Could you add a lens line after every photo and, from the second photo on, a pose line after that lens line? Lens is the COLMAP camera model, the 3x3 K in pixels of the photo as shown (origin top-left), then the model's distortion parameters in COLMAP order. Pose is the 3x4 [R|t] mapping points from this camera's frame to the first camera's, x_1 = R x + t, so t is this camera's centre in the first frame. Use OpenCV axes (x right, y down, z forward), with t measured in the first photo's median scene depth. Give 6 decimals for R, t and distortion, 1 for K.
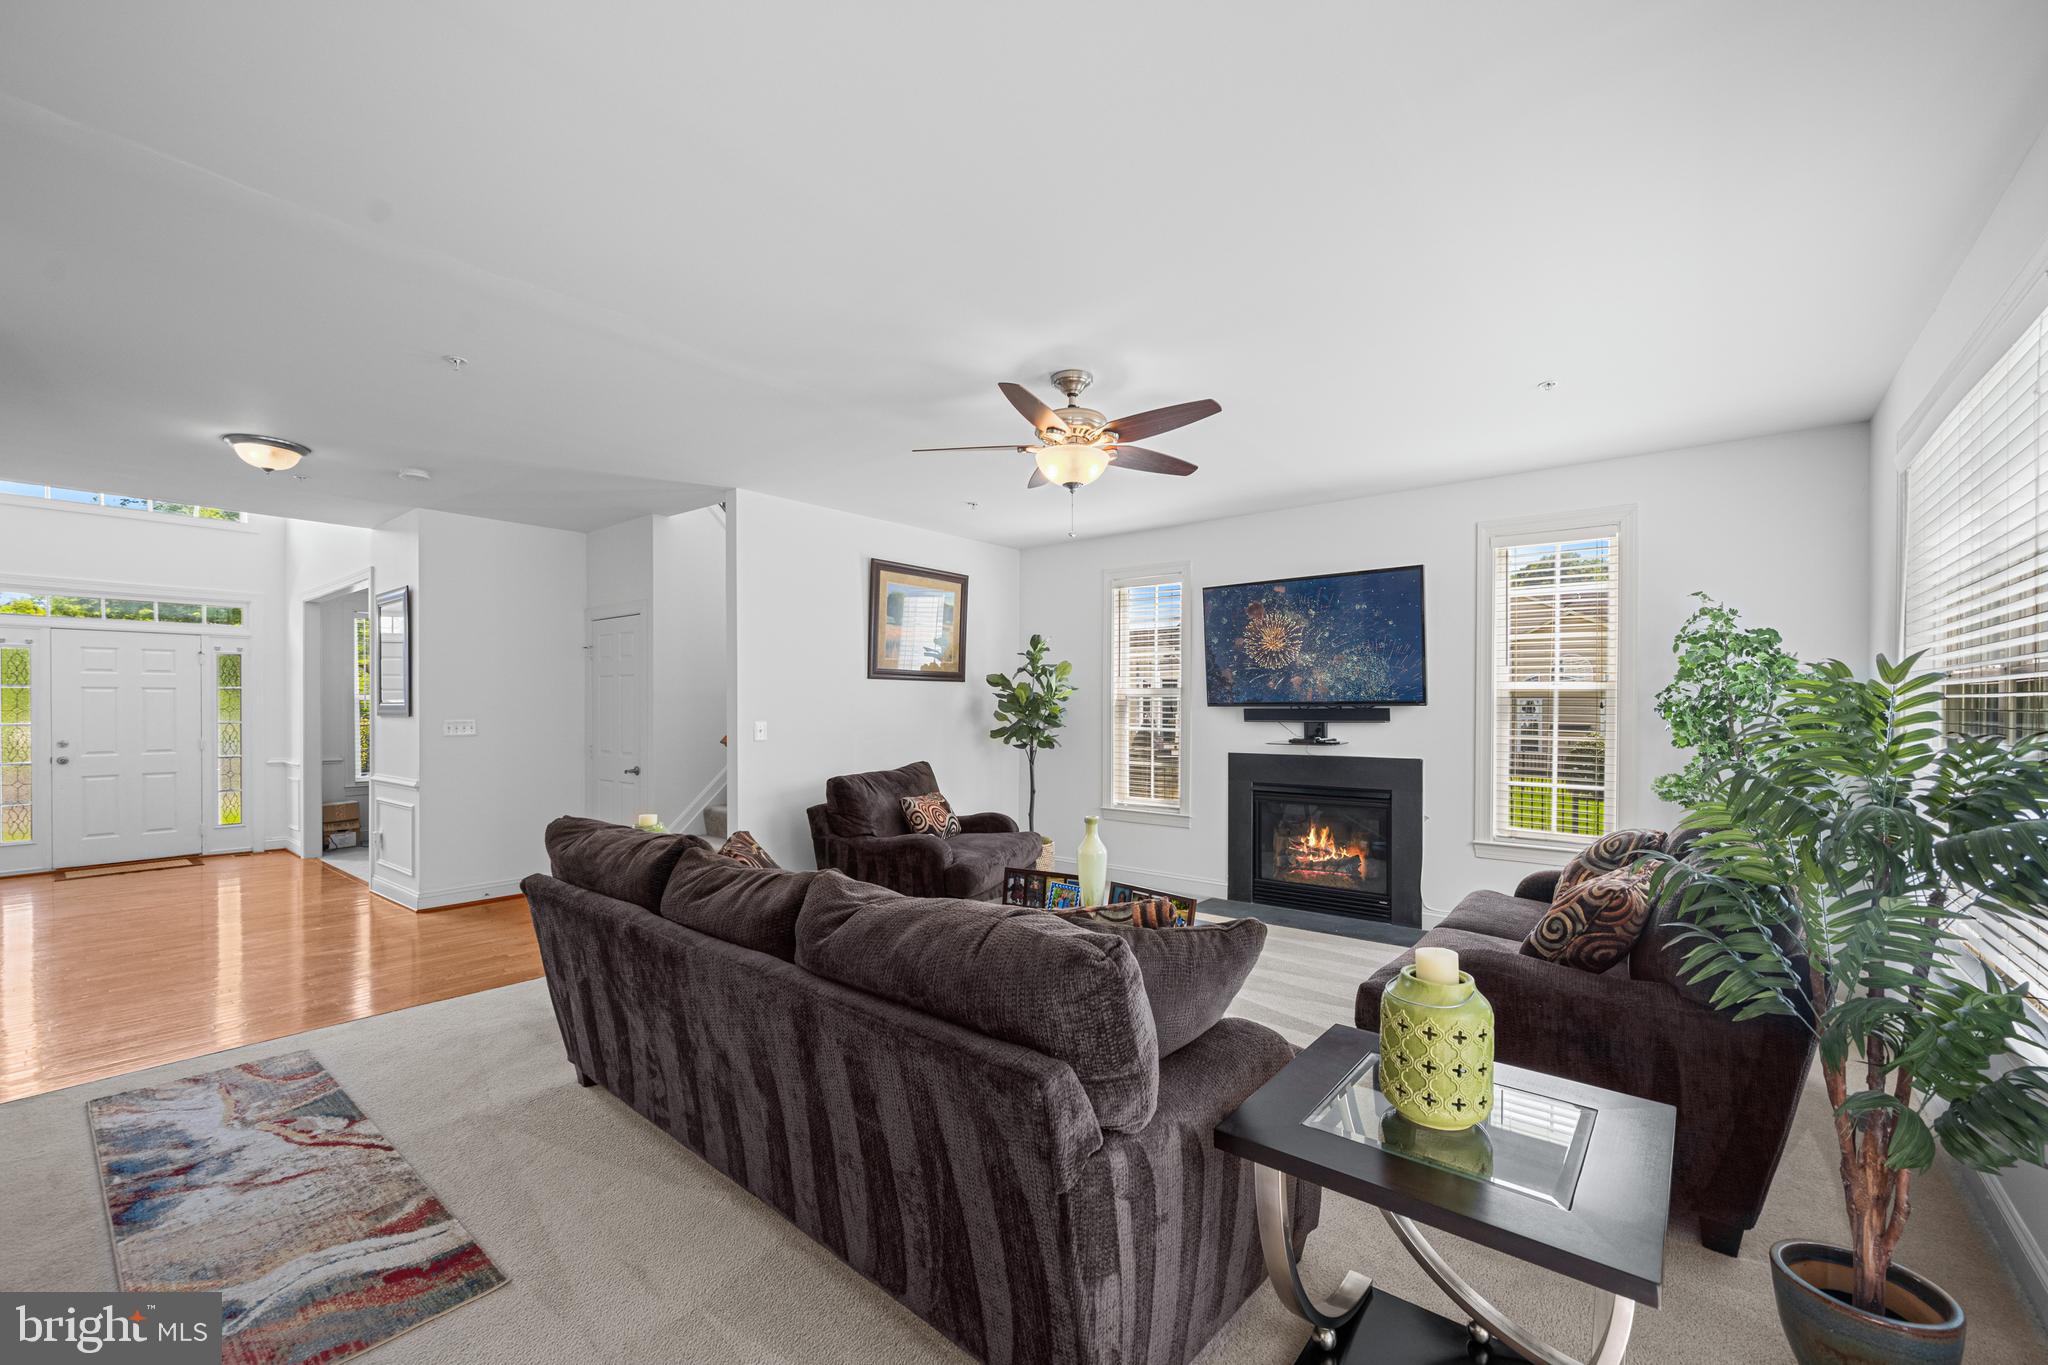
lens RADIAL K [[817.8, 0, 1026.8], [0, 817.8, 709.7], [0, 0, 1]] dist [0.001167, 0.000117]
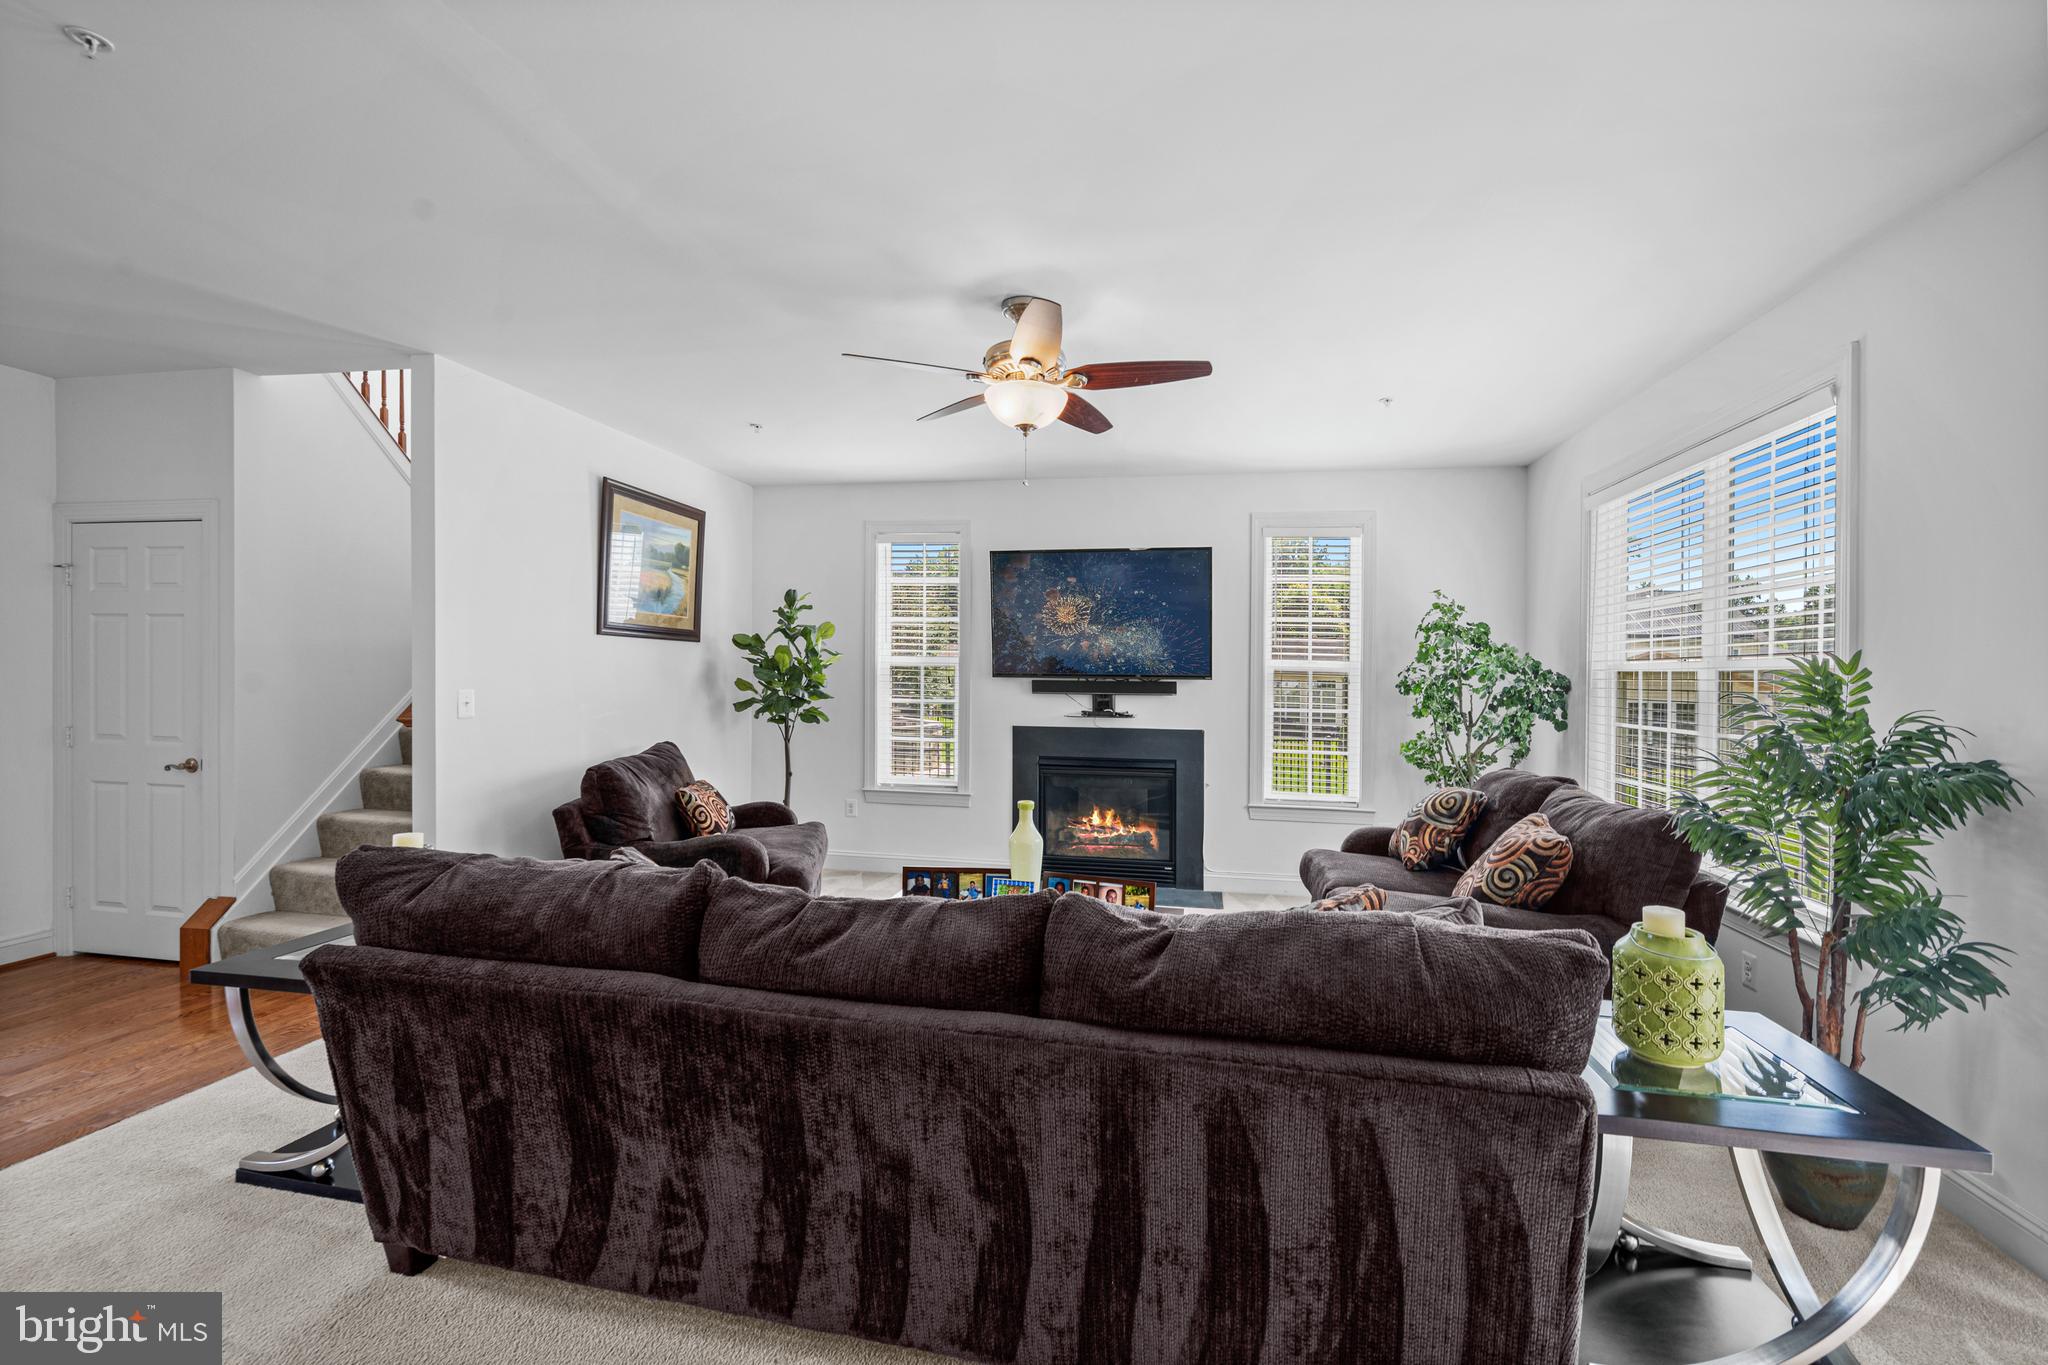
lens RADIAL K [[869.8, 0, 1042.9], [0, 869.8, 681.2], [0, 0, 1]] dist [-0.000339, -0.000097]
pose [[0.884315, 0.012040, 0.466736, -0.225660], [-0.014175, 0.999899, 0.001064, -0.001267], [-0.466676, -0.007557, 0.884396, 0.098548]]
